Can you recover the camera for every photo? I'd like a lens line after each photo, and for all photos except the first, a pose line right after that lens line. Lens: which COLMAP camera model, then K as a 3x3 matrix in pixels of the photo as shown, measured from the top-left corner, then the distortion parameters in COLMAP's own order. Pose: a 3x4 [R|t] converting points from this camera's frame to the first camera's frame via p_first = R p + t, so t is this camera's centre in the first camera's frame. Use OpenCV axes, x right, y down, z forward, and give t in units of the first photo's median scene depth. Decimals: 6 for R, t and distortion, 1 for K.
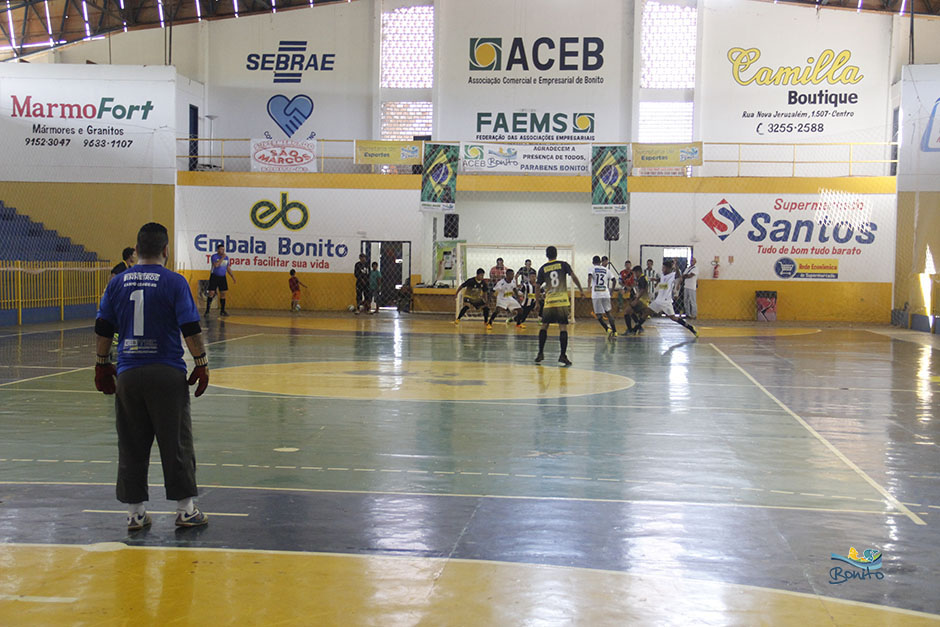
lens RADIAL K [[1347.4, 0, 454.3], [0, 1347.4, 310.5], [0, 0, 1]] dist [0.126560, 0.000000]
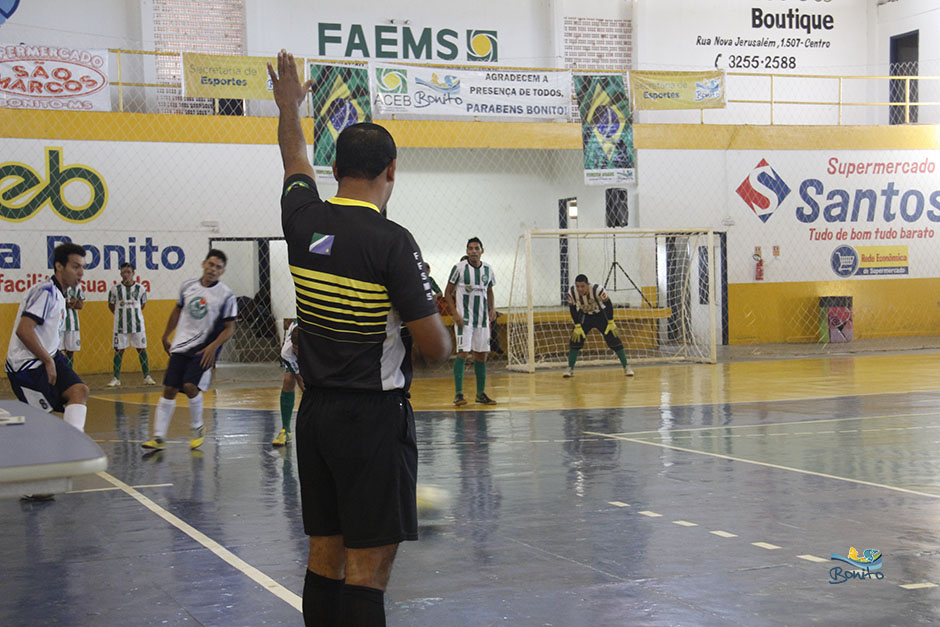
lens RADIAL K [[1503.9, 0, 469.9], [0, 1503.9, 309.9], [0, 0, 1]] dist [0.207248, 0.000000]
pose [[0.876726, -0.048417, 0.478547, -0.272639], [0.057744, 0.998320, -0.004786, -0.013996], [-0.477511, 0.031829, 0.878049, 0.418817]]
